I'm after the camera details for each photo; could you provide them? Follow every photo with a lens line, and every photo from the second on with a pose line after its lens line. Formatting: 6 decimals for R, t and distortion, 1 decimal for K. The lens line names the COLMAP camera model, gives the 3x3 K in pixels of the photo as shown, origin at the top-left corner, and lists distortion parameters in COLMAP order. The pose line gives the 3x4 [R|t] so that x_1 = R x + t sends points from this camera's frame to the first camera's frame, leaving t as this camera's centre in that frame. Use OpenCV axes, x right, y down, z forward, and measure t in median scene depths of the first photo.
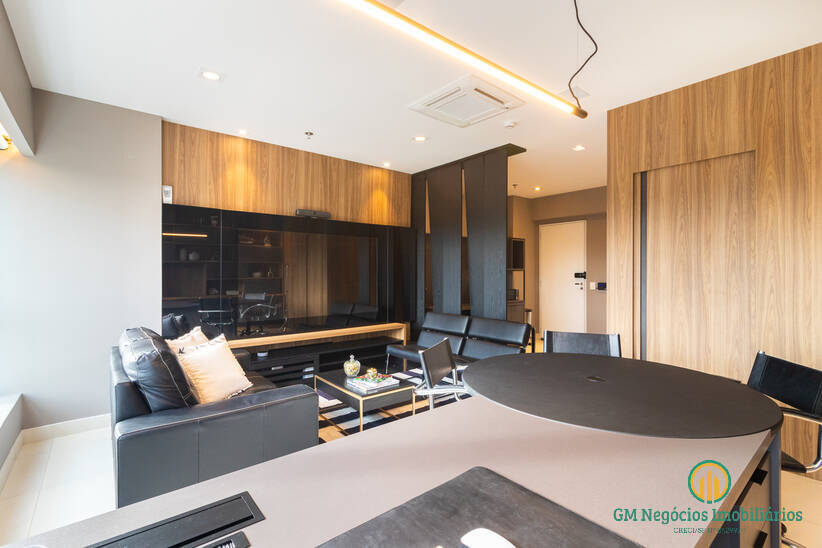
lens RADIAL K [[377.9, 0, 413.4], [0, 377.9, 270.9], [0, 0, 1]] dist [0.023960, 0.000069]
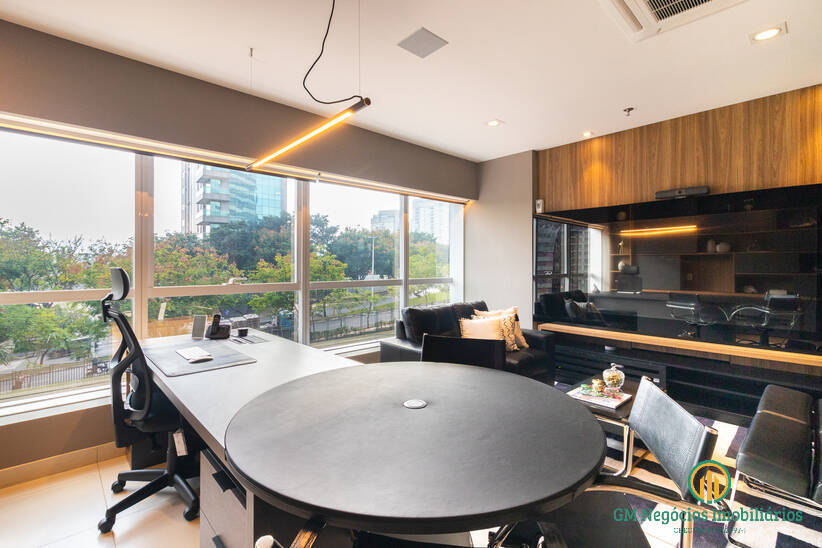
lens RADIAL K [[376.5, 0, 412.2], [0, 376.5, 265.8], [0, 0, 1]] dist [-0.004243, -0.000420]
pose [[0.072919, 0.001375, -0.997337, 0.539712], [0.003956, 0.999991, 0.001668, 0.000698], [0.997330, -0.004067, 0.072913, 0.411199]]
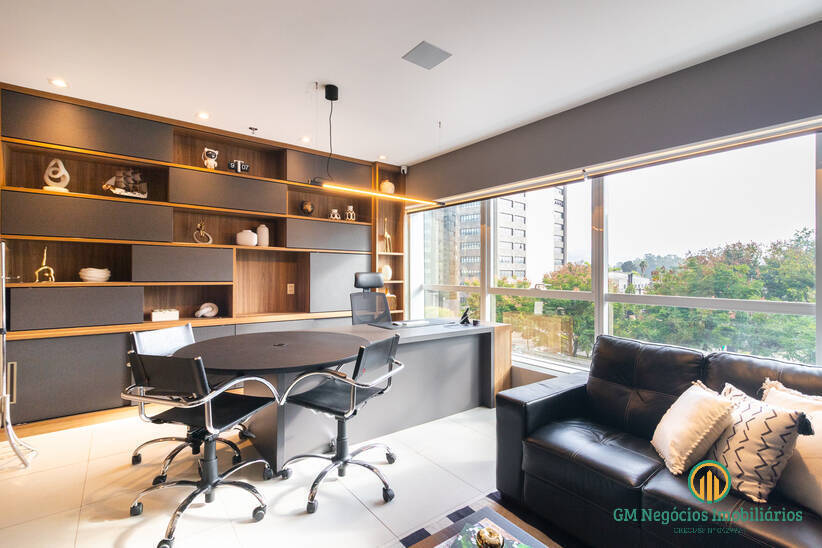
lens RADIAL K [[379.6, 0, 411.0], [0, 379.6, 274.0], [0, 0, 1]] dist [0.003005, 0.000362]
pose [[-0.999483, -0.007665, 0.031211, -0.031623], [-0.007584, 0.999968, 0.002729, 0.002242], [-0.031231, 0.002491, -0.999509, 1.072972]]
